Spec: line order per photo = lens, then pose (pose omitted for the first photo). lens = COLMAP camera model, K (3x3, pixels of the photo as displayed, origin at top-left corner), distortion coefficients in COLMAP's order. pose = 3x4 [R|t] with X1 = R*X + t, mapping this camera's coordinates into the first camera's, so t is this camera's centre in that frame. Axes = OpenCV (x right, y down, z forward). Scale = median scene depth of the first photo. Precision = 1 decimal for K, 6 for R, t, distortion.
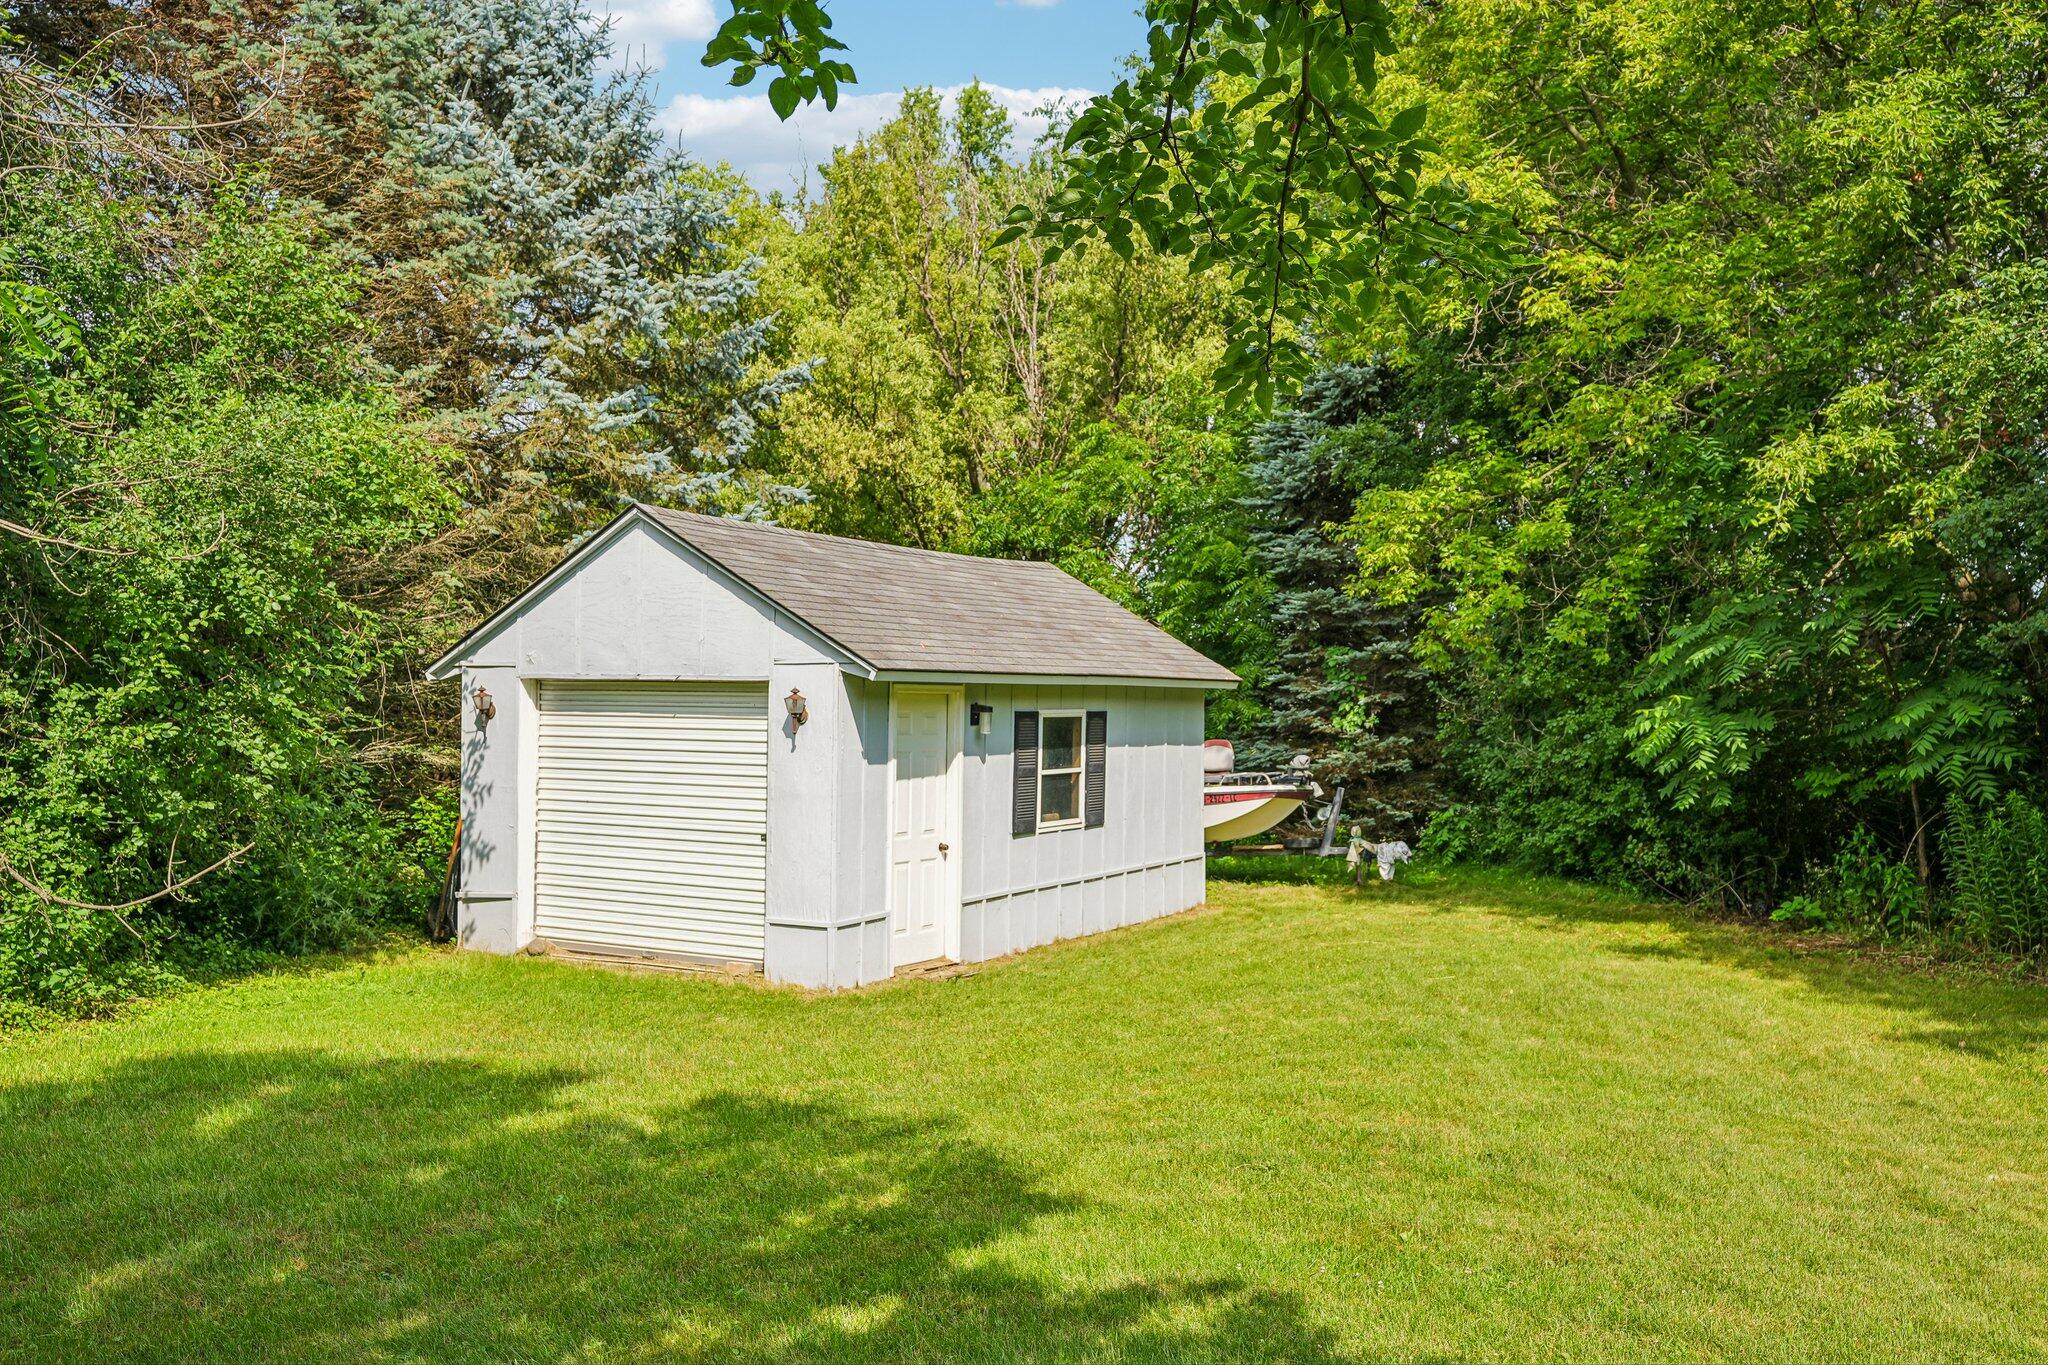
lens RADIAL K [[1825.1, 0, 1023.0], [0, 1825.1, 684.1], [0, 0, 1]] dist [0.002598, 0.000606]
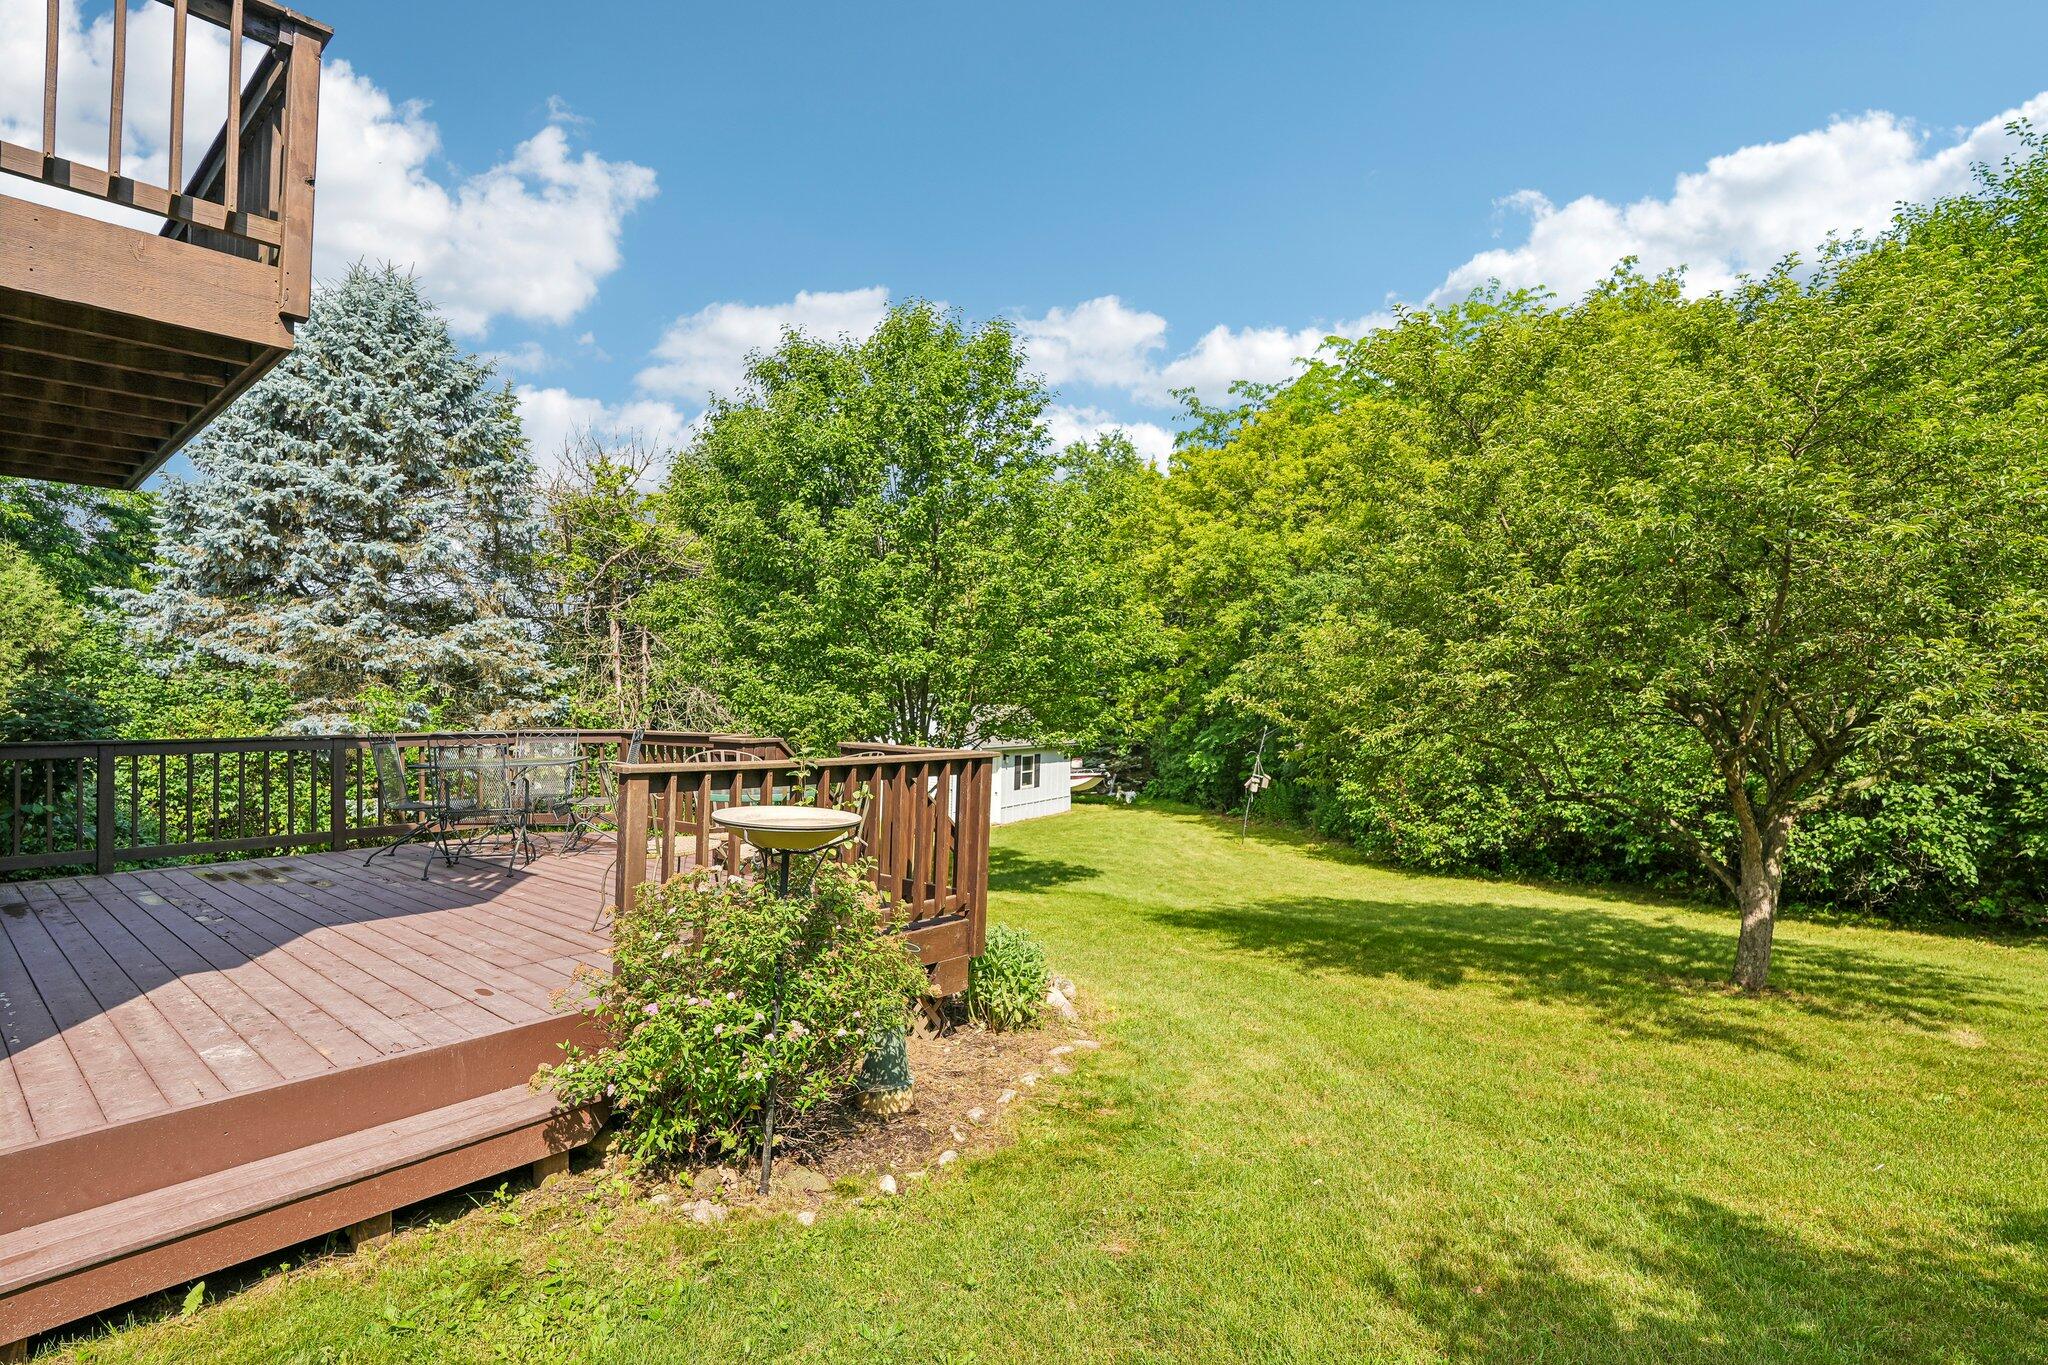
lens RADIAL K [[1015.8, 0, 1025.1], [0, 1015.8, 681.8], [0, 0, 1]] dist [0.000245, 0.000001]
pose [[0.999781, 0.007720, 0.019454, -0.019797], [-0.007358, 0.999800, -0.018599, -0.076568], [-0.019594, 0.018452, 0.999638, -0.841994]]
